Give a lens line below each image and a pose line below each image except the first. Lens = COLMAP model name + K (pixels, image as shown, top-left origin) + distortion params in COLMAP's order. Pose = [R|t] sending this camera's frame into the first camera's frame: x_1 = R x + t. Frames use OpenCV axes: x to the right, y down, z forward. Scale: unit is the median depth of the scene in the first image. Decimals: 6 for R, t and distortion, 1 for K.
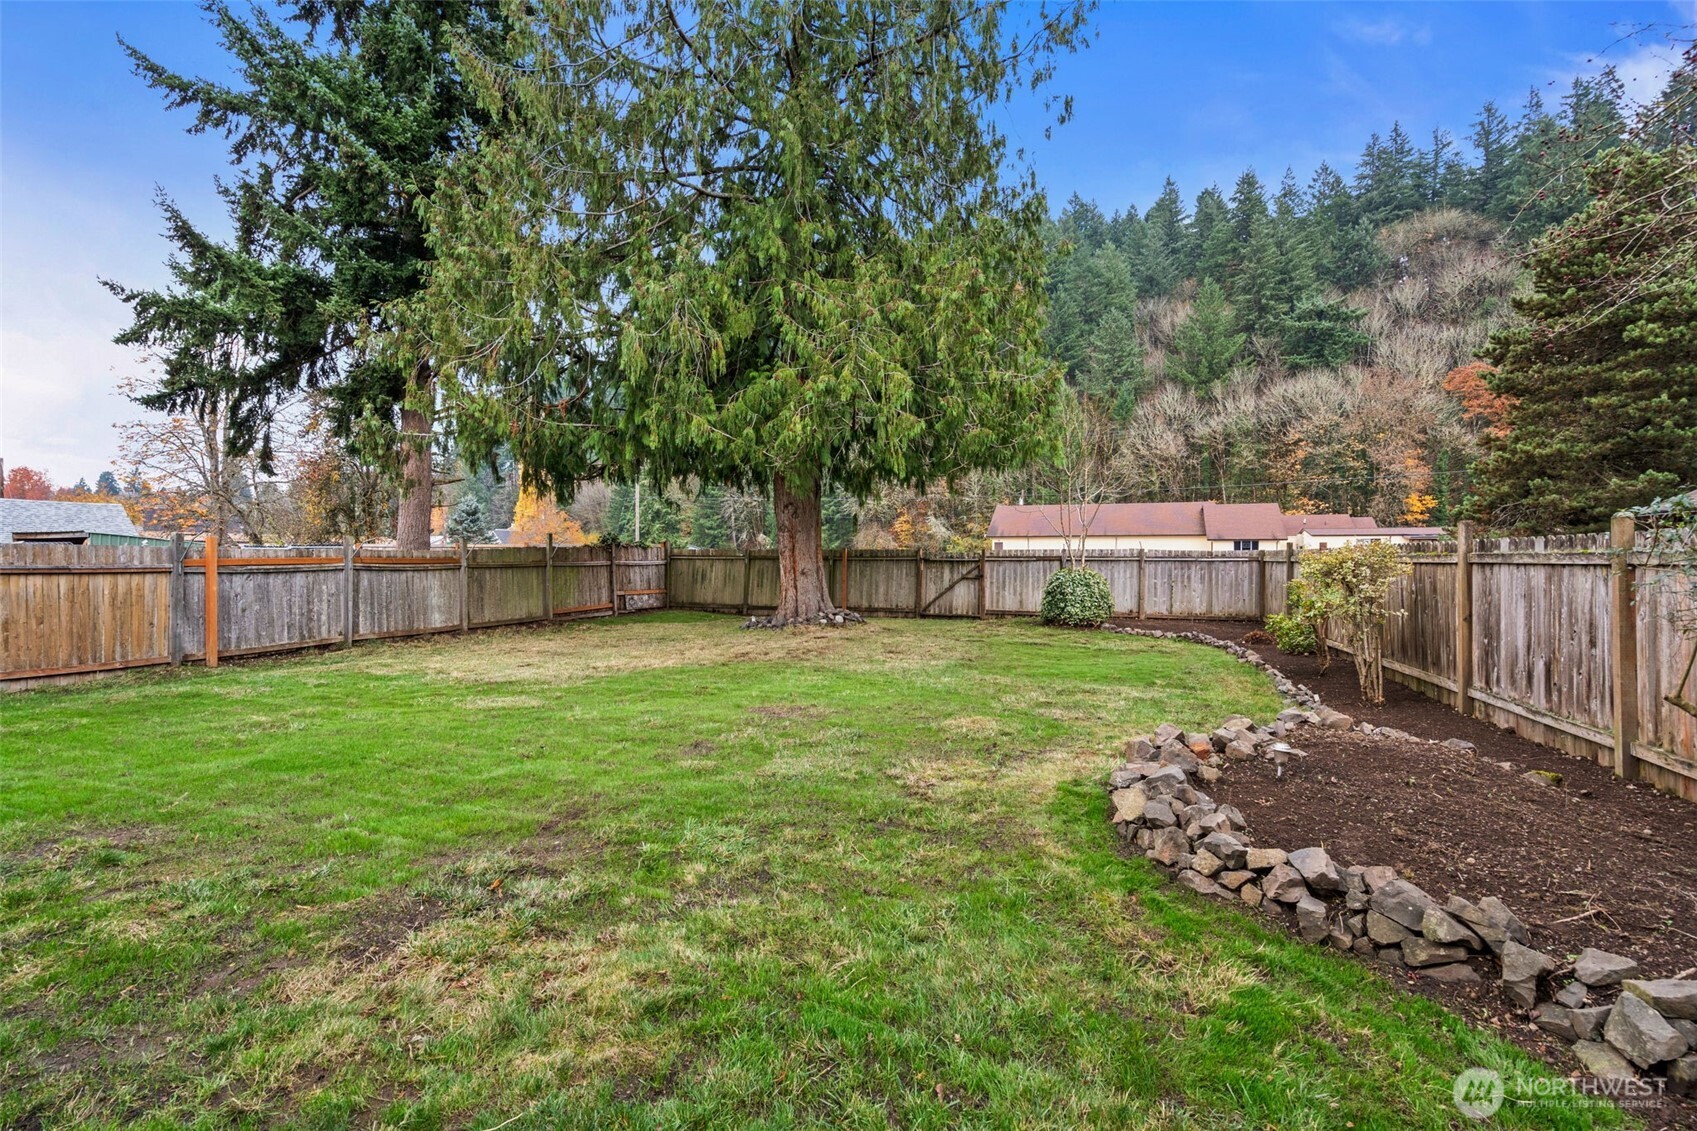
lens RADIAL K [[771.7, 0, 860.1], [0, 771.7, 564.6], [0, 0, 1]] dist [-0.011970, 0.004015]
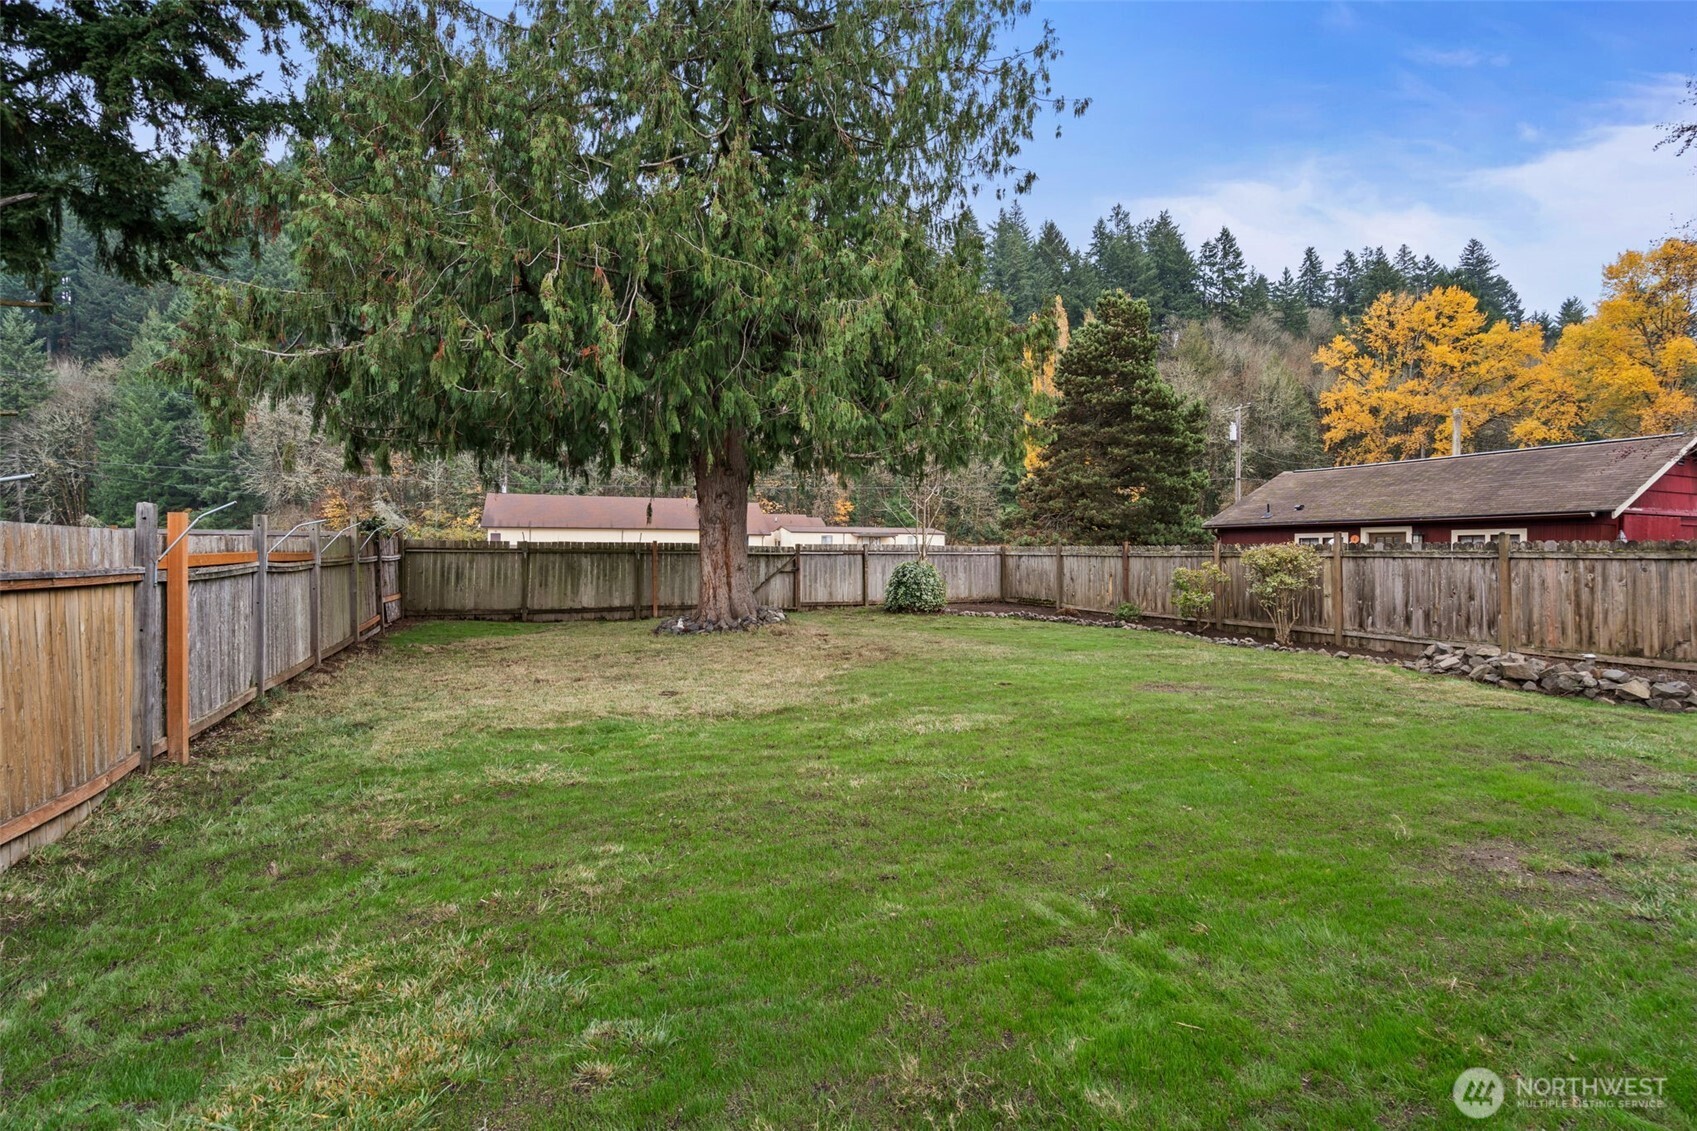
lens RADIAL K [[771.7, 0, 843.7], [0, 771.7, 551.8], [0, 0, 1]] dist [-0.011970, 0.004015]
pose [[0.755867, 0.001114, 0.654724, -0.457250], [0.002989, 0.999982, -0.005152, -0.003121], [-0.654718, 0.005851, 0.755851, 0.171432]]
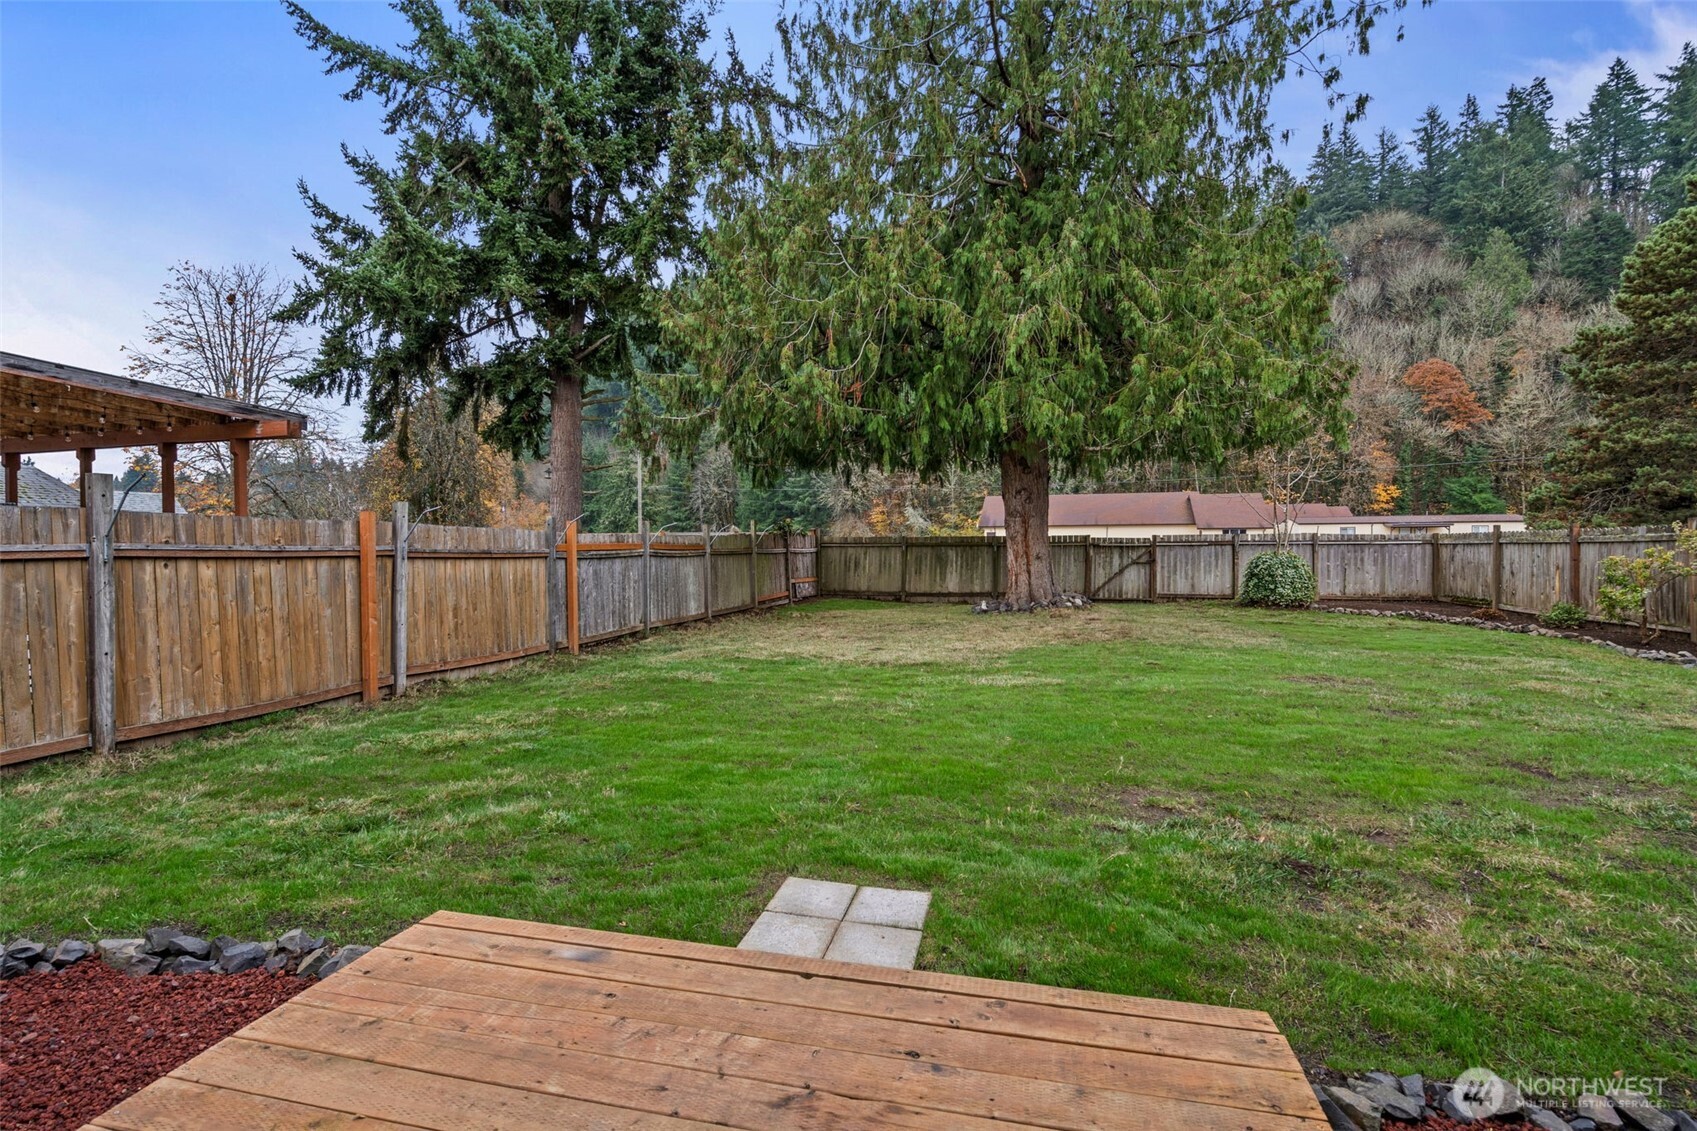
lens RADIAL K [[771.7, 0, 853.1], [0, 771.7, 569.3], [0, 0, 1]] dist [-0.011970, 0.004015]
pose [[0.997661, -0.008379, 0.067841, -0.301406], [0.007234, 0.999828, 0.017099, 0.005795], [-0.067973, -0.016568, 0.997550, 0.002252]]
